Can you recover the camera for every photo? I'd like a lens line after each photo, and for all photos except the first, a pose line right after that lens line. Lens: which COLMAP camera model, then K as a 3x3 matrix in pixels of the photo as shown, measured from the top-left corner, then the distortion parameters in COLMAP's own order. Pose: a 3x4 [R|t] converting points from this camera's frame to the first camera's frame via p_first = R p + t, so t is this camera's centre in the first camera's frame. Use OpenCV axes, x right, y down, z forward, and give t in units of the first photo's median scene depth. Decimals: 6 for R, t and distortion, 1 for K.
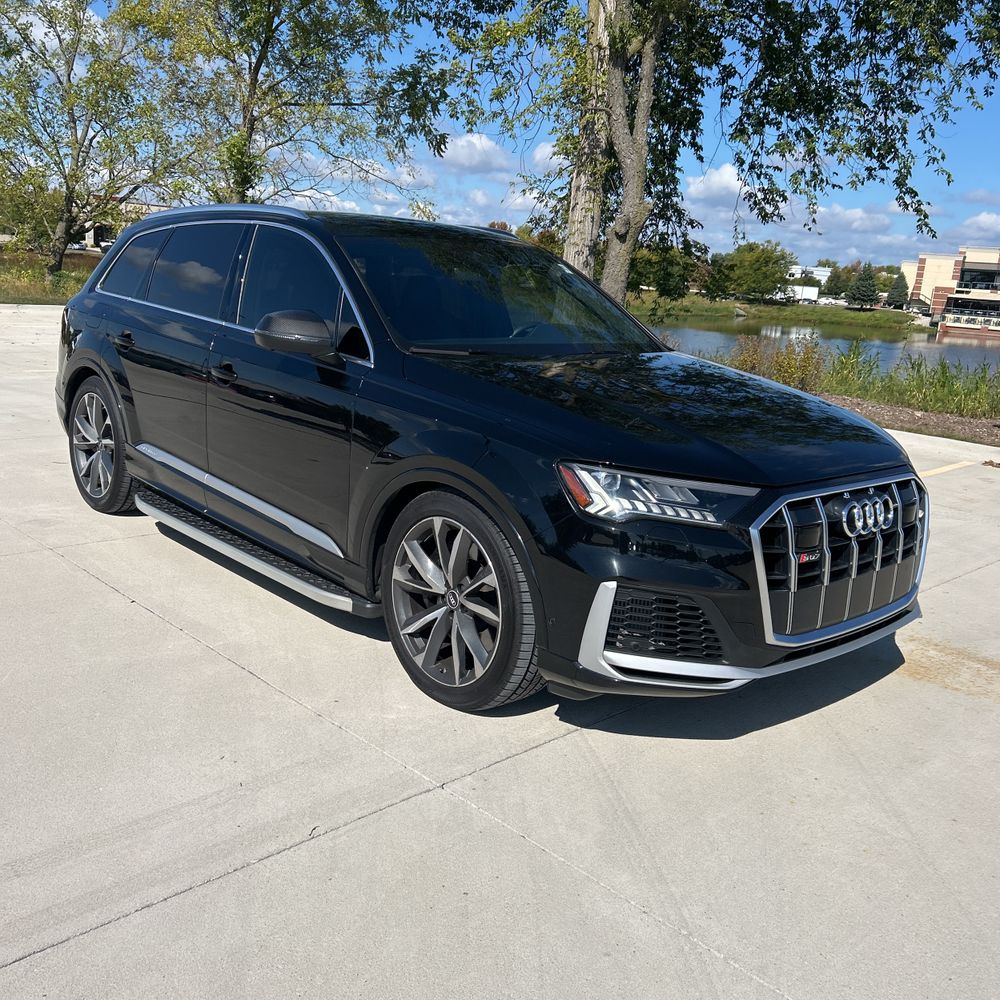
lens RADIAL K [[1009.0, 0, 490.2], [0, 1009.0, 501.7], [0, 0, 1]] dist [0.037618, -0.037524]
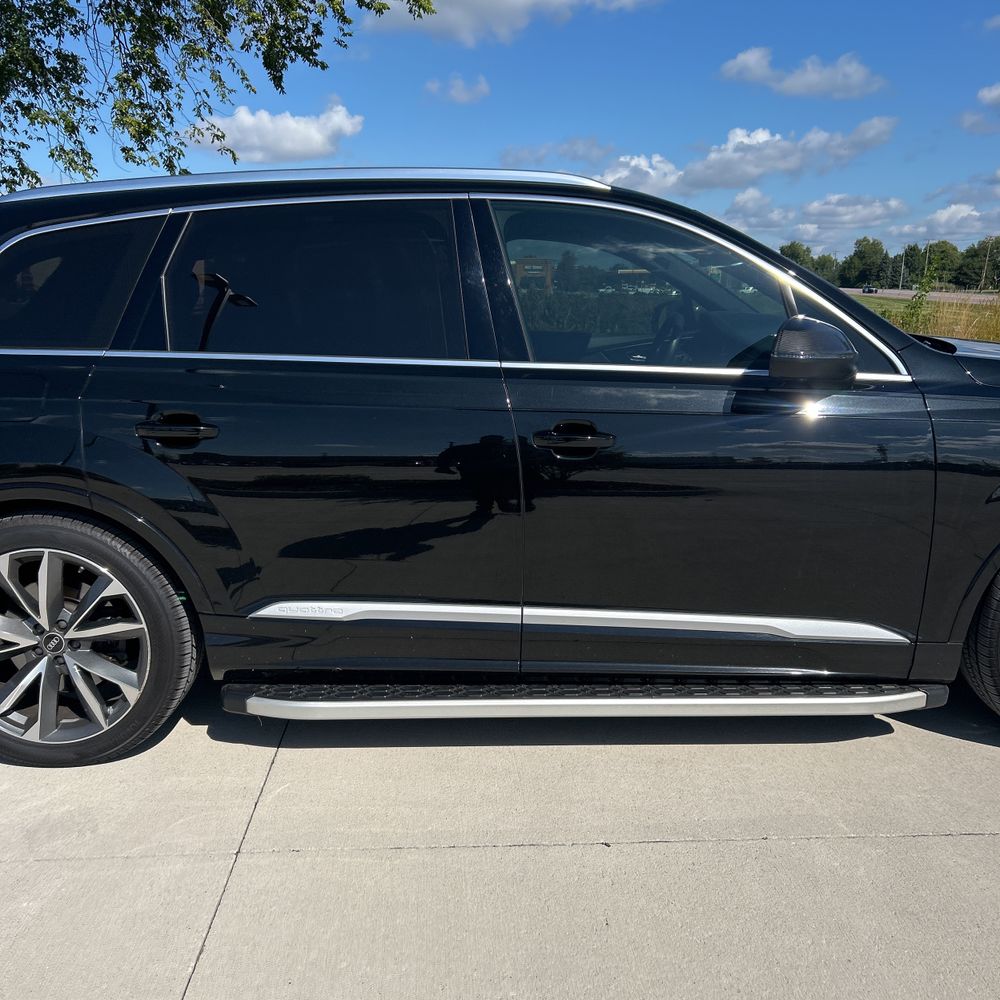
lens RADIAL K [[1009.0, 0, 490.2], [0, 1009.0, 501.7], [0, 0, 1]] dist [0.037618, -0.037524]
pose [[0.655682, -0.232883, 0.718225, -0.140398], [0.222560, 0.968593, 0.110885, -0.032011], [-0.721490, 0.087143, 0.686919, 0.113660]]
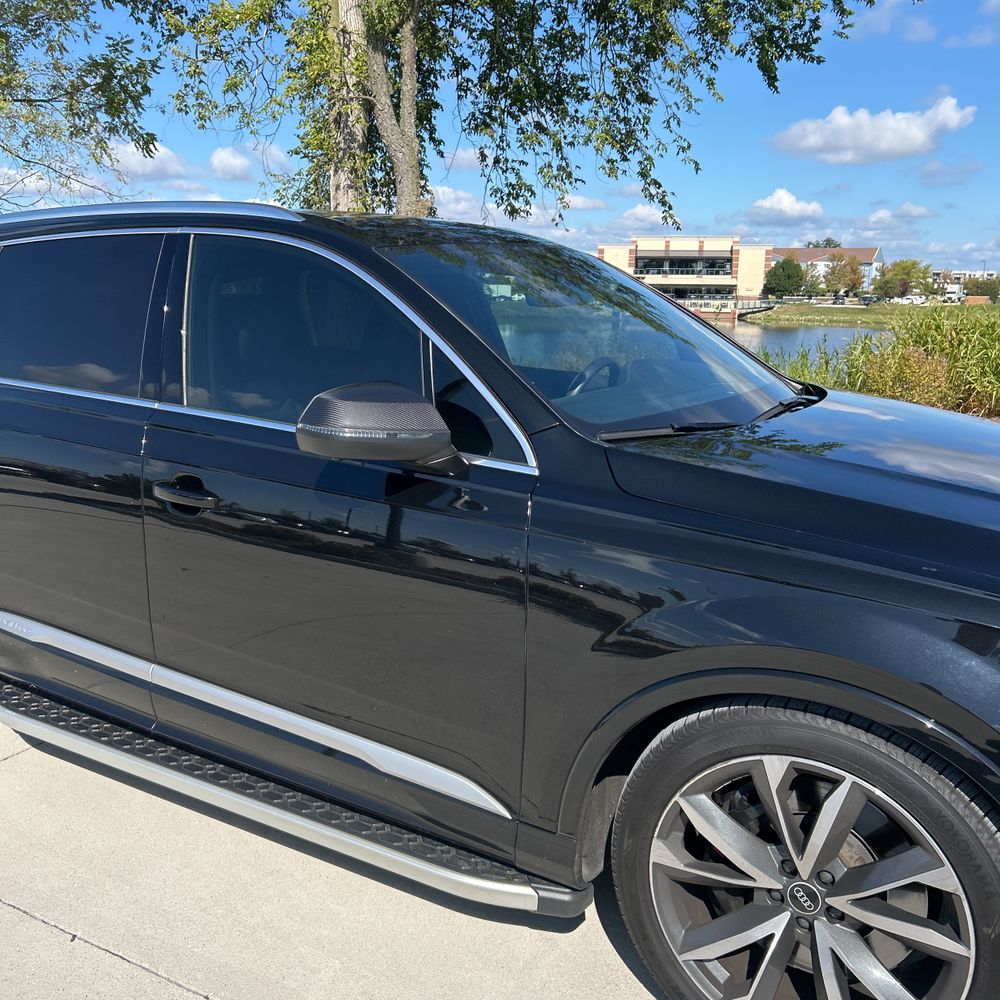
lens RADIAL K [[1009.0, 0, 490.2], [0, 1009.0, 501.7], [0, 0, 1]] dist [0.037618, -0.037524]
pose [[0.956240, -0.114734, 0.269148, -0.046590], [0.115426, 0.993227, 0.013310, -0.020563], [-0.268852, 0.018339, 0.963007, 0.074984]]
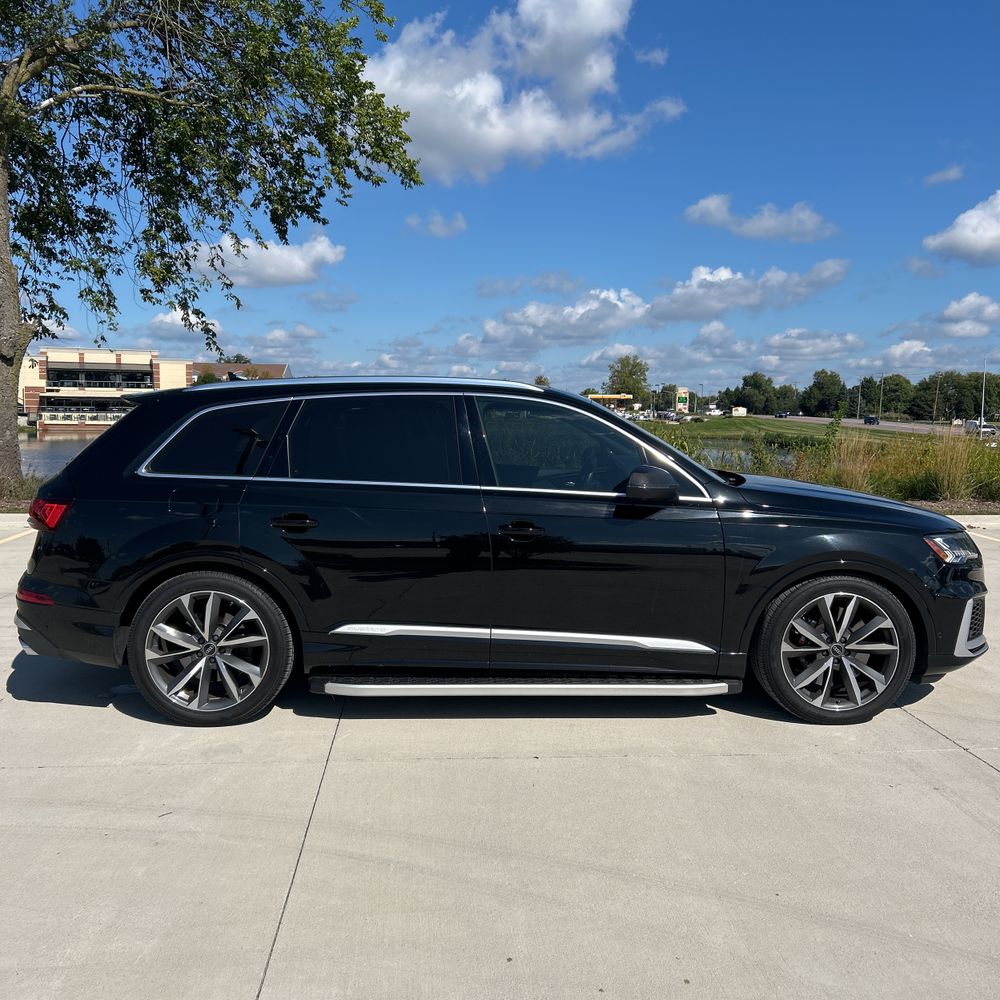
lens RADIAL K [[1024.3, 0, 493.6], [0, 1024.3, 492.5], [0, 0, 1]] dist [0.073734, -0.163441]
pose [[0.635247, -0.130611, 0.761185, -0.209444], [0.207539, 0.978212, -0.005352, -0.031545], [-0.743901, 0.161375, 0.648513, 0.054233]]
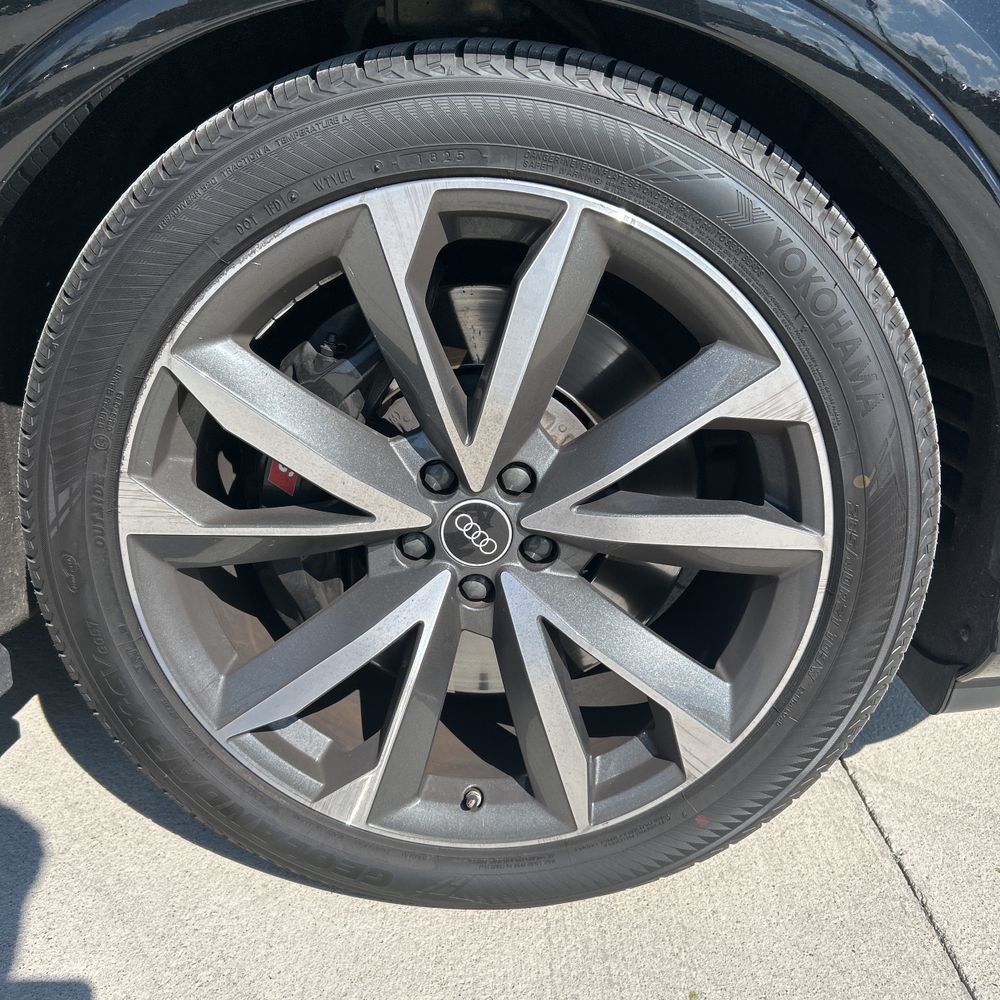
lens RADIAL K [[1009.0, 0, 490.2], [0, 1009.0, 501.7], [0, 0, 1]] dist [0.037618, -0.037524]
pose [[0.685481, -0.301857, 0.662570, -0.028764], [0.179507, 0.951985, 0.247997, 0.004064], [-0.705616, -0.051061, 0.706753, 0.119335]]
